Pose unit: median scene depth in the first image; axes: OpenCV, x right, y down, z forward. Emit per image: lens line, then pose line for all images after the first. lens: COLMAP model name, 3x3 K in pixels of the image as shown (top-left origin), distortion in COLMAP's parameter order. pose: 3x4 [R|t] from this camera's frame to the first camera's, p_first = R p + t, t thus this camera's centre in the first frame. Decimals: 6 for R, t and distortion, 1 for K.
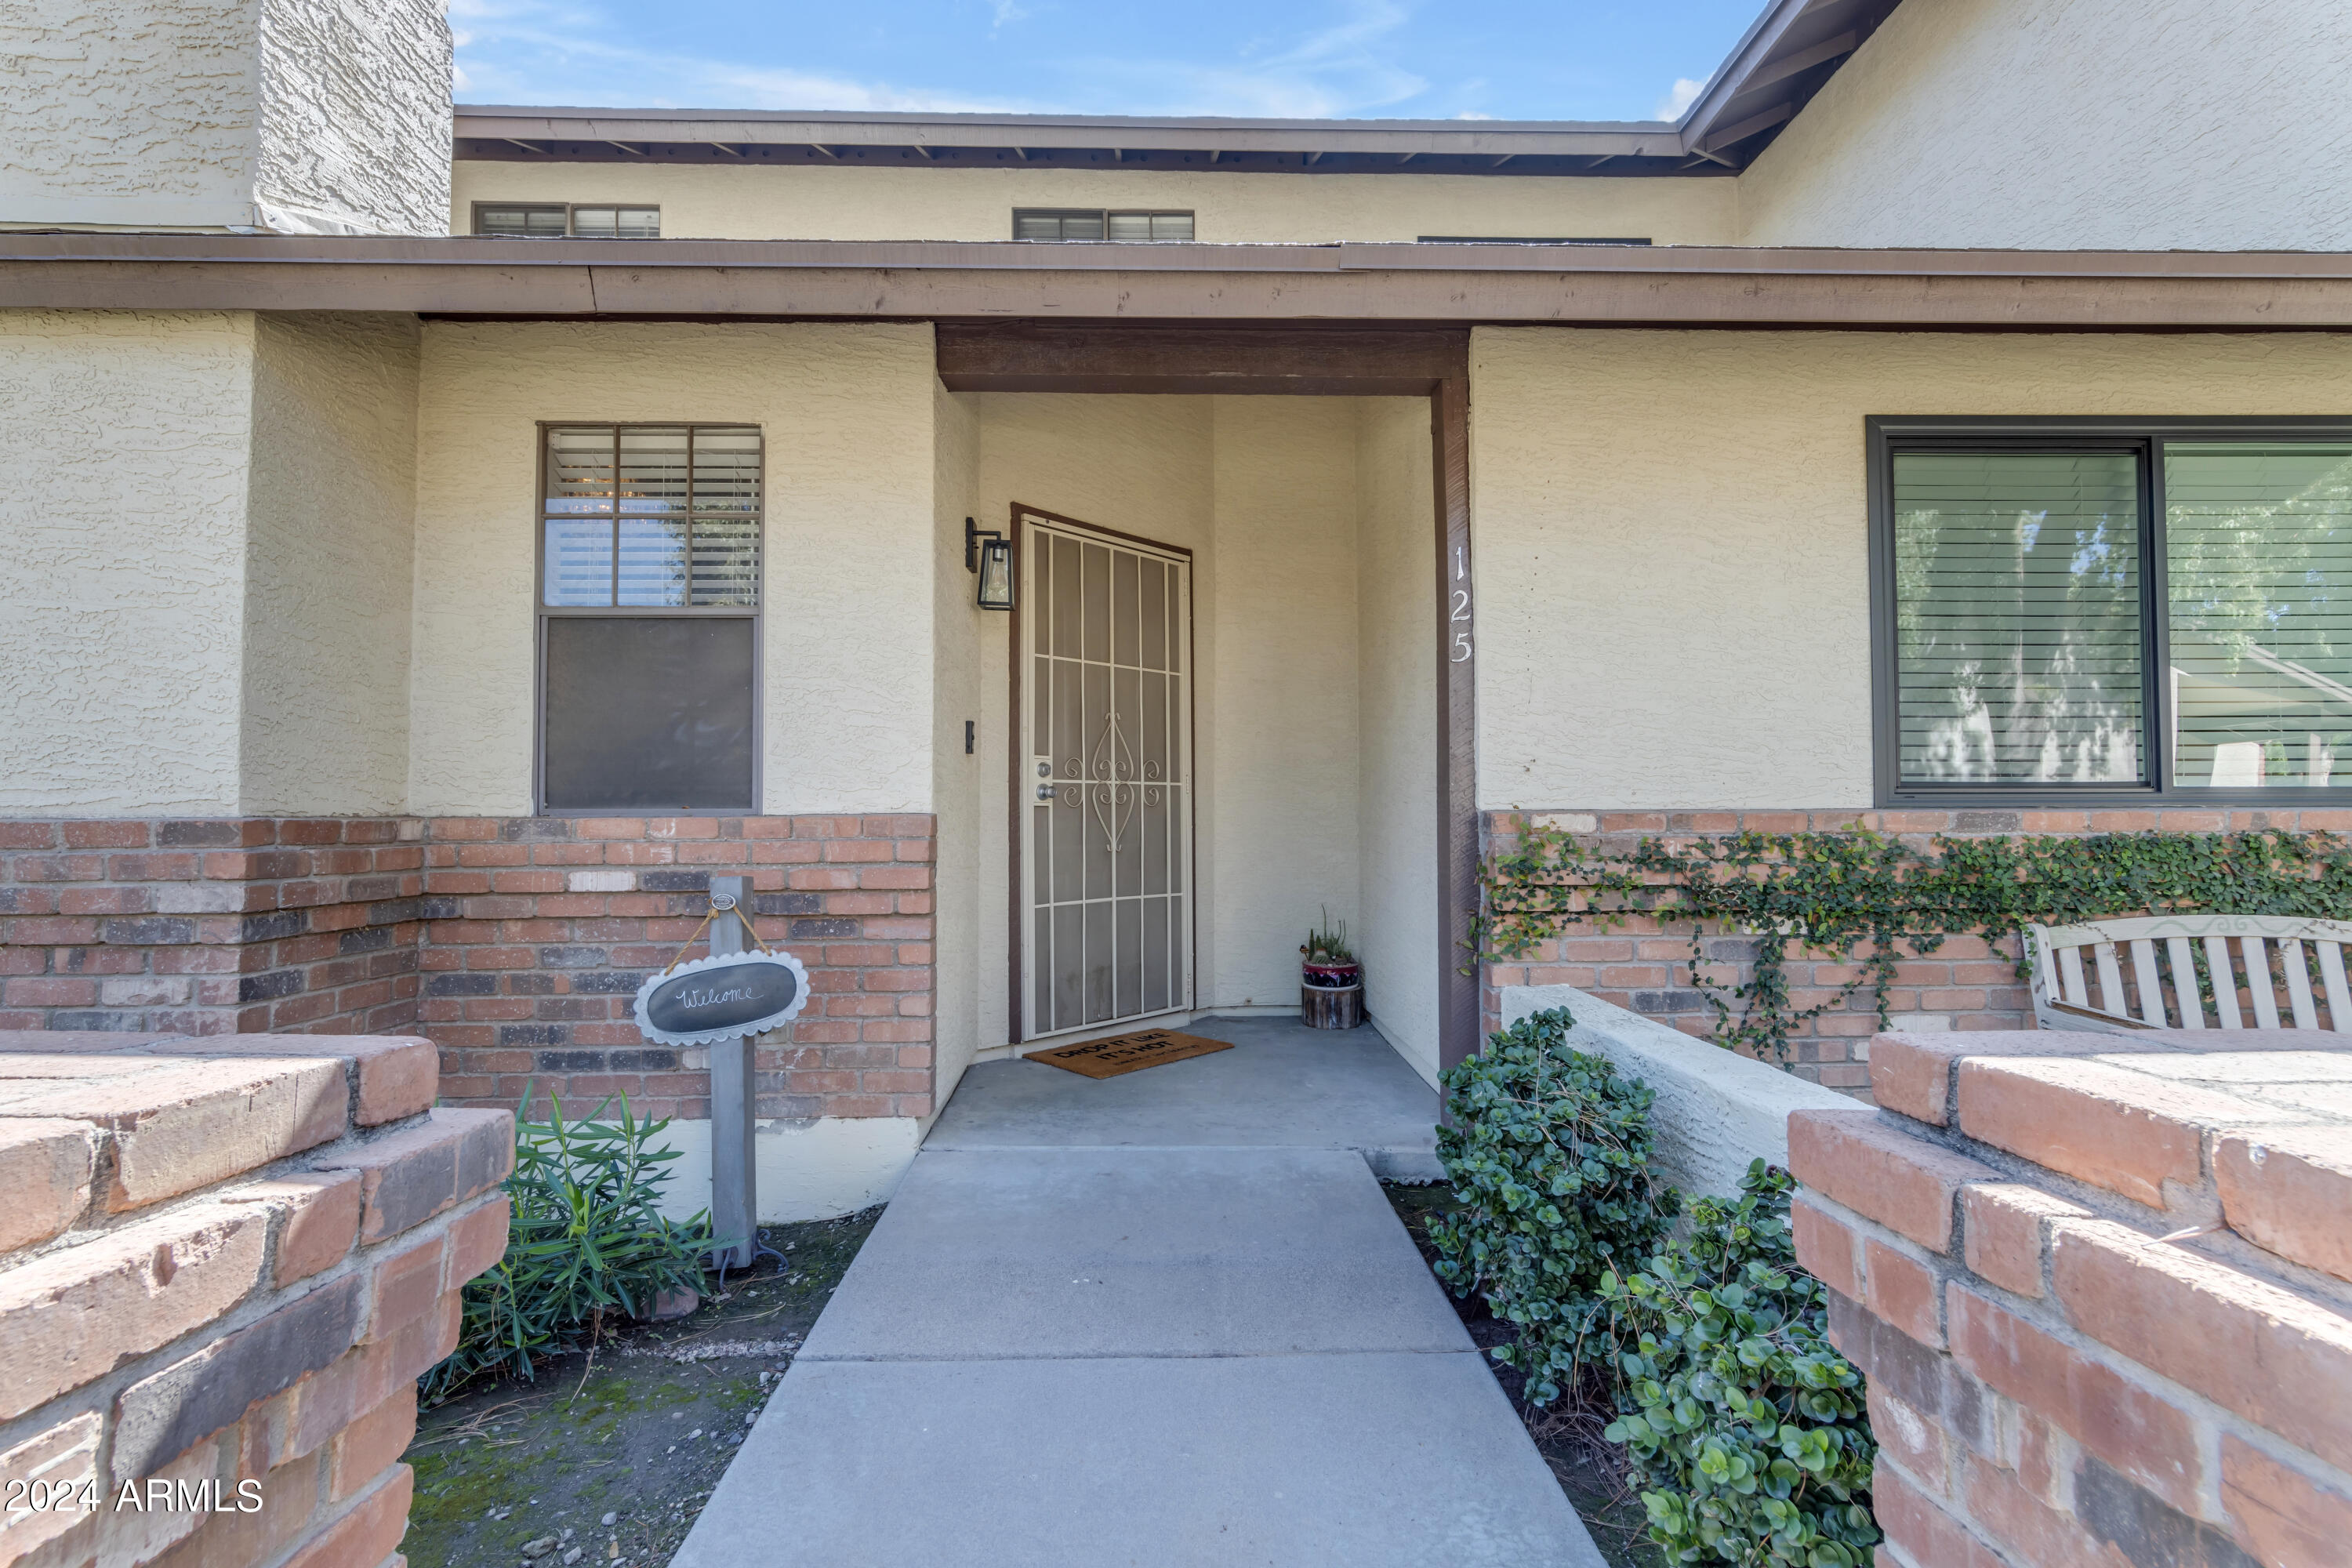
lens RADIAL K [[1076.0, 0, 1172.4], [0, 1076.0, 786.2], [0, 0, 1]] dist [0.001153, 0.002375]
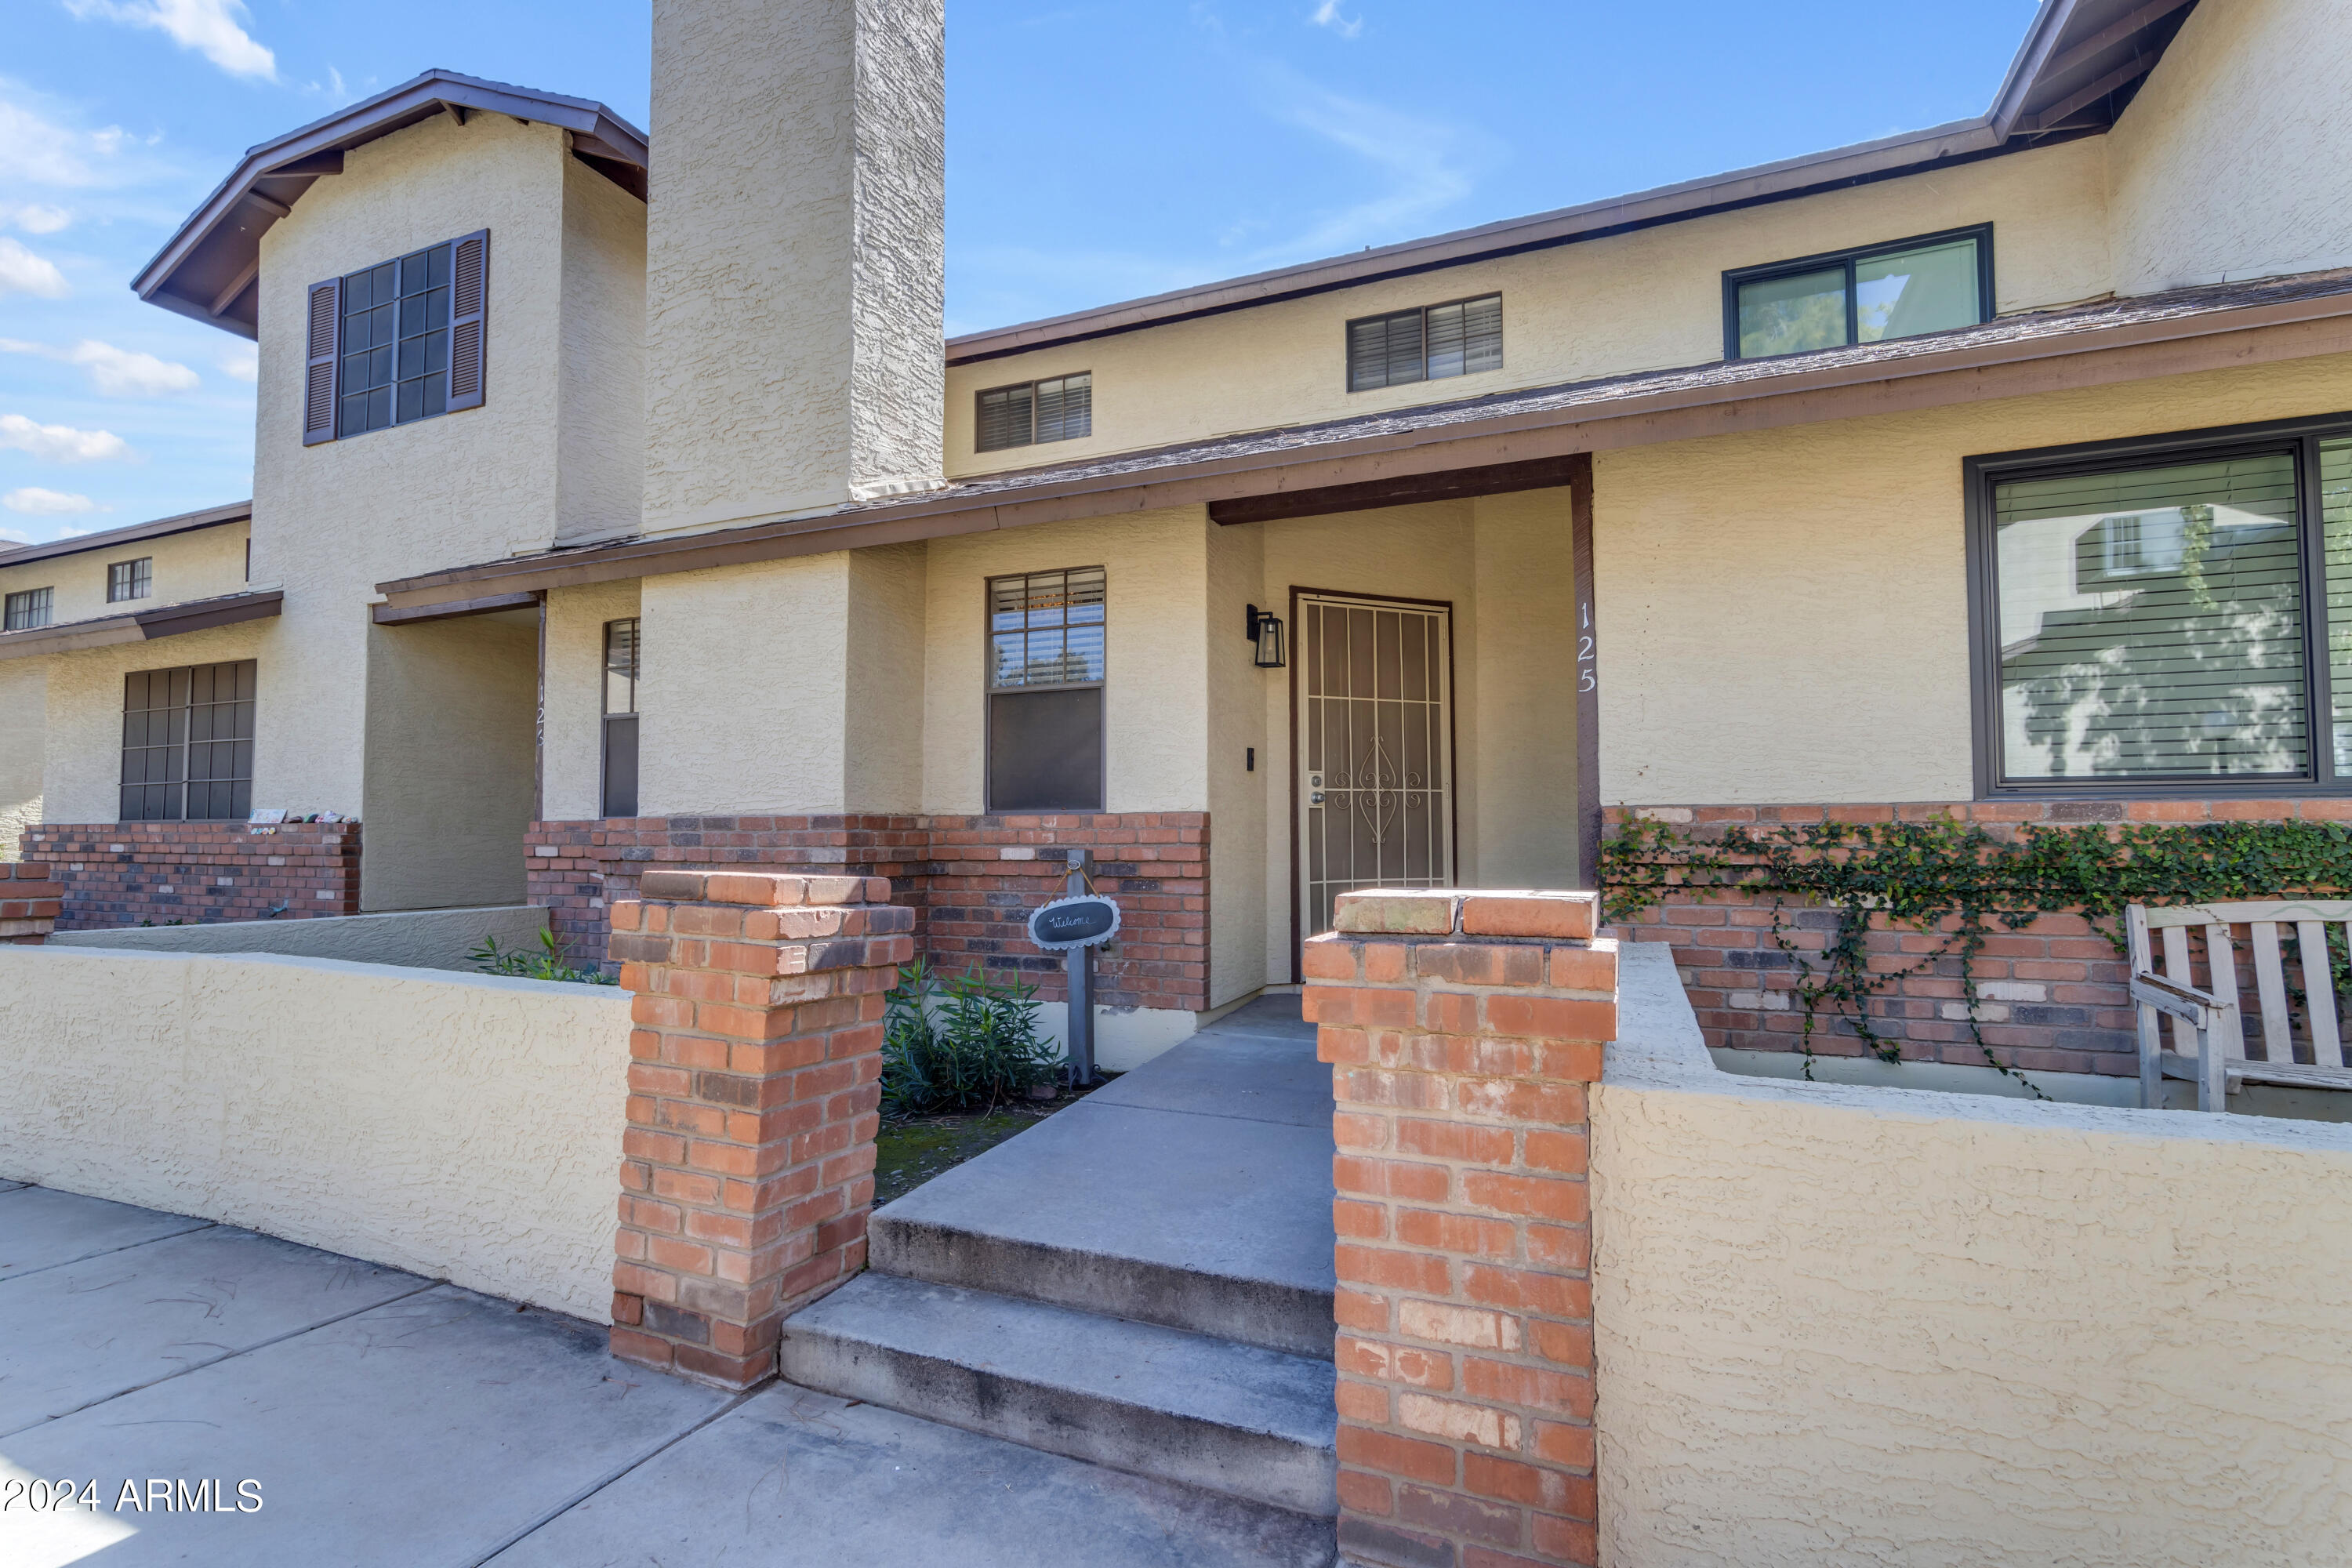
lens RADIAL K [[1076.0, 0, 1178.4], [0, 1076.0, 786.8], [0, 0, 1]] dist [0.001153, 0.002375]
pose [[0.912363, -0.017108, -0.409024, 0.363171], [0.011769, 0.999810, -0.015567, 0.013830], [0.409212, 0.009389, 0.912391, -0.395935]]
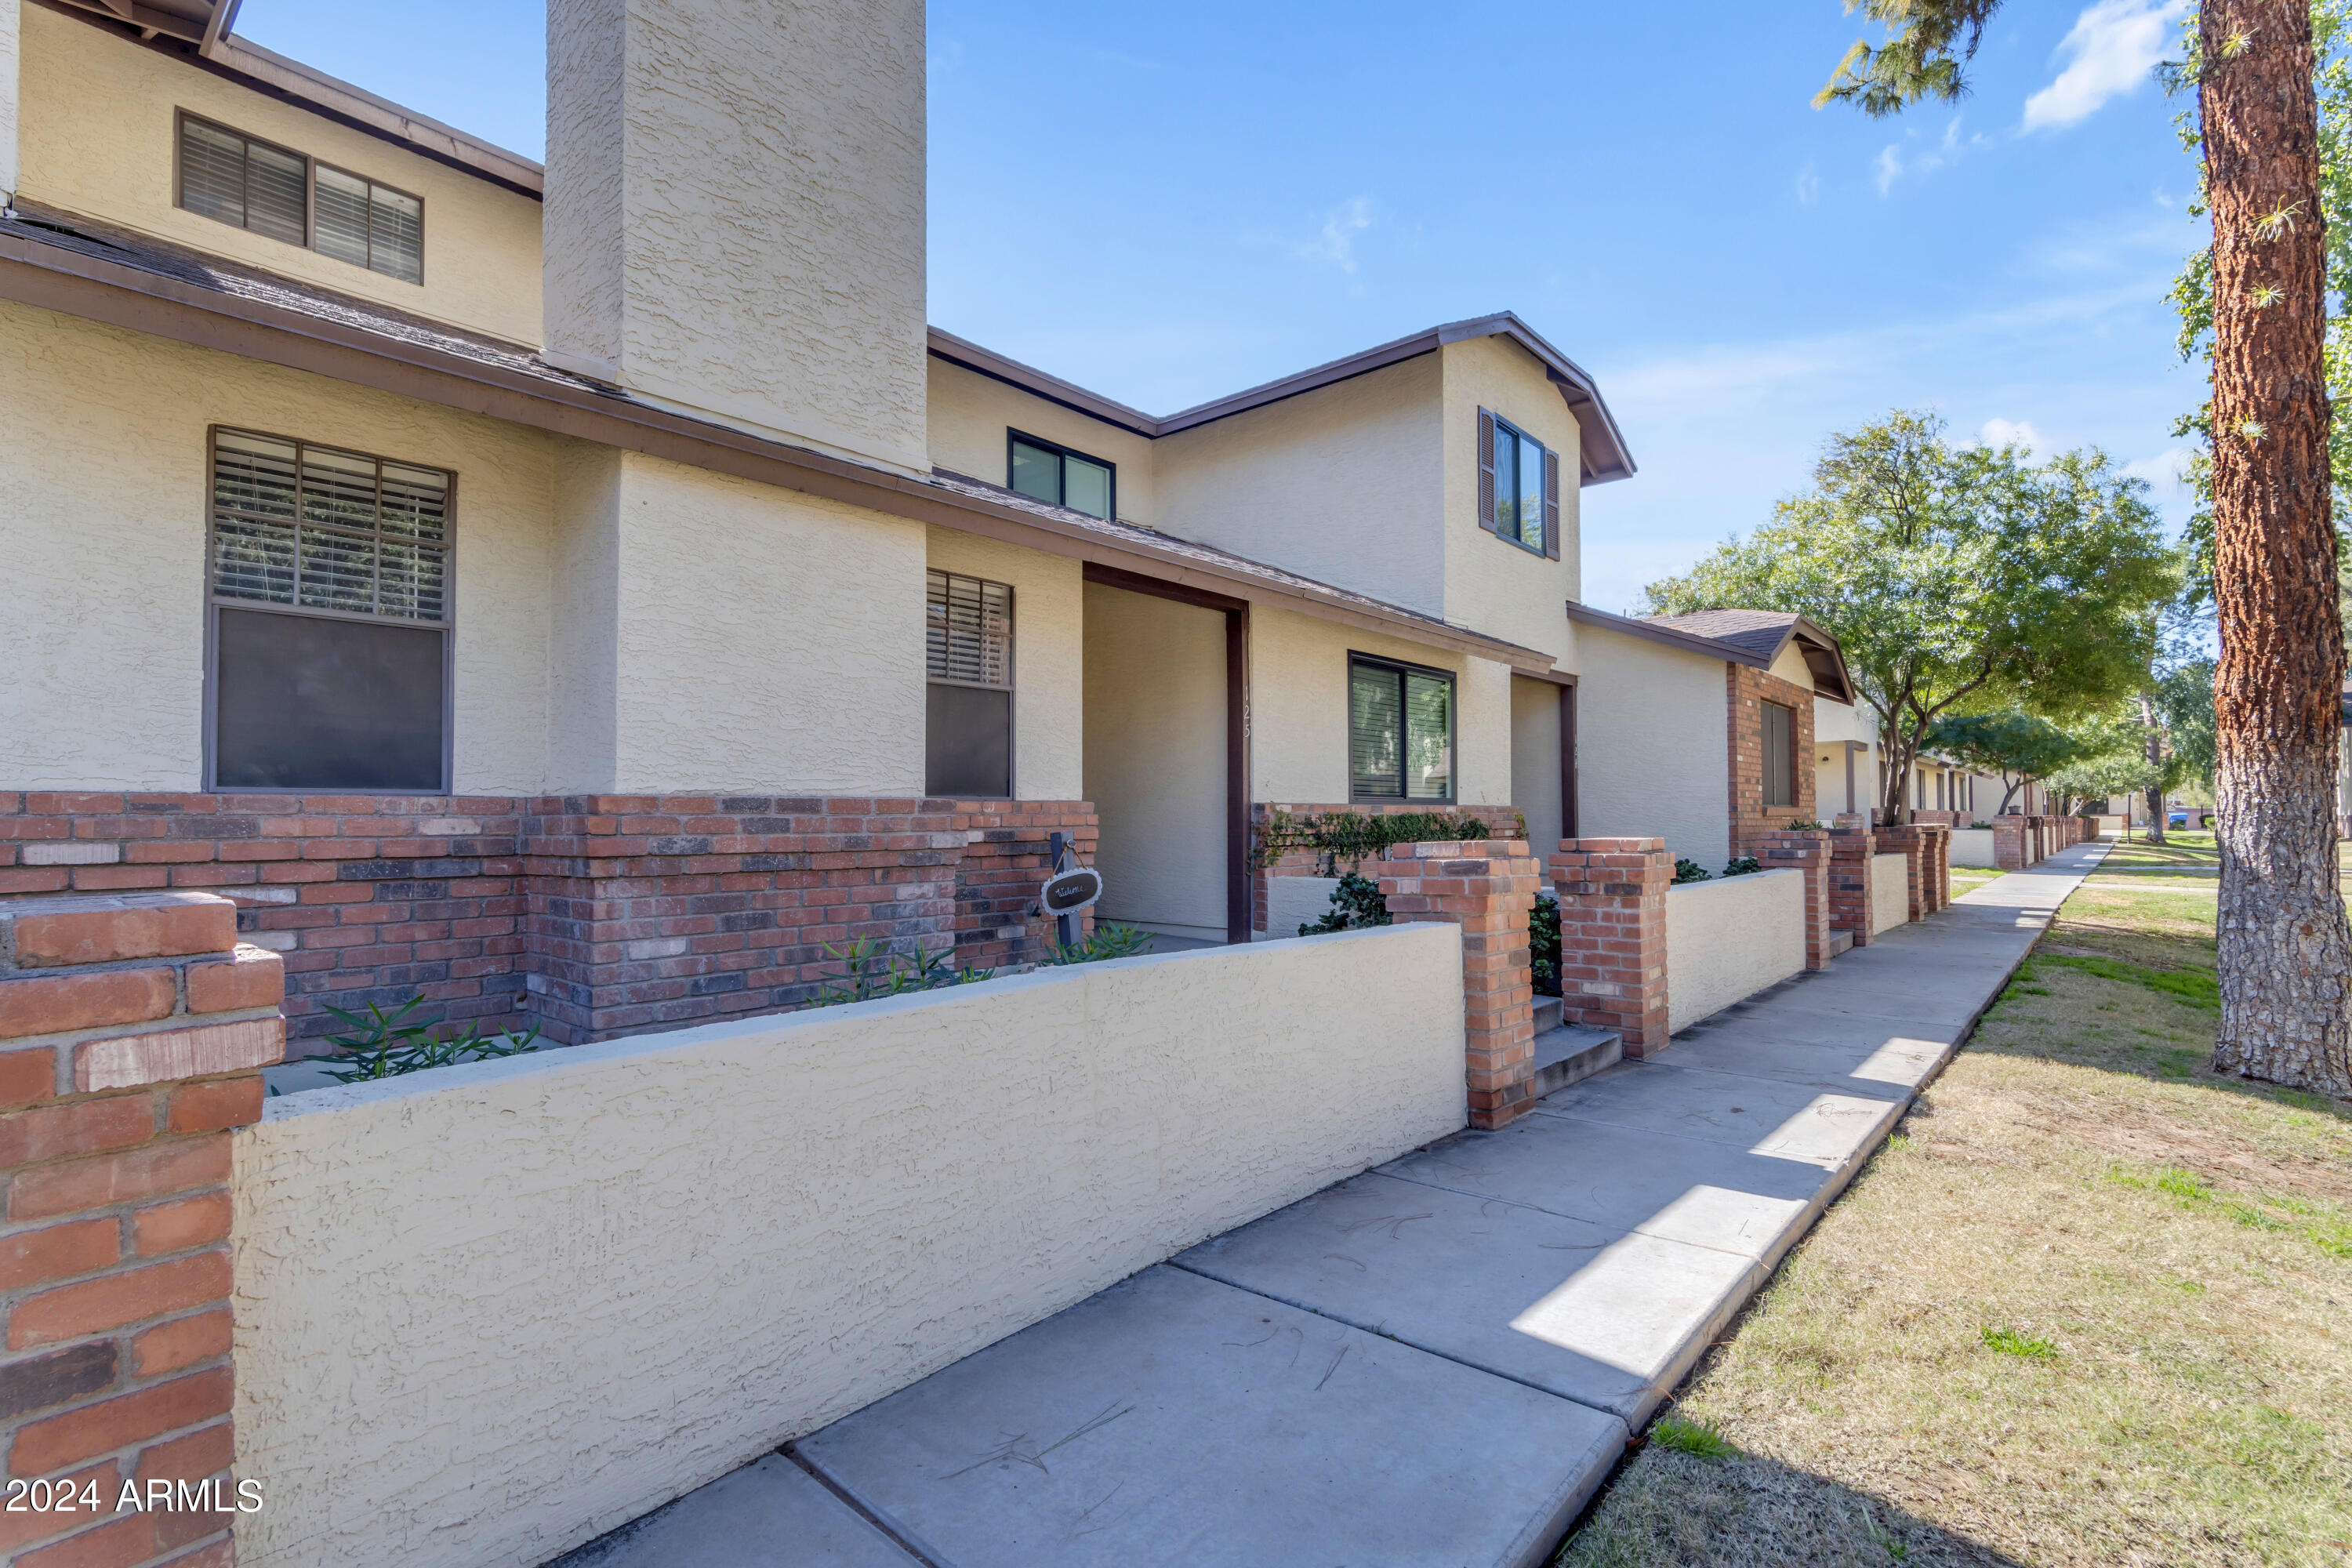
lens RADIAL K [[1076.0, 0, 1166.9], [0, 1076.0, 782.5], [0, 0, 1]] dist [0.001153, 0.002375]
pose [[0.682370, 0.025290, 0.730570, -1.564801], [-0.022698, 0.999652, -0.013404, 0.014754], [-0.730655, -0.007436, 0.682706, -0.441884]]
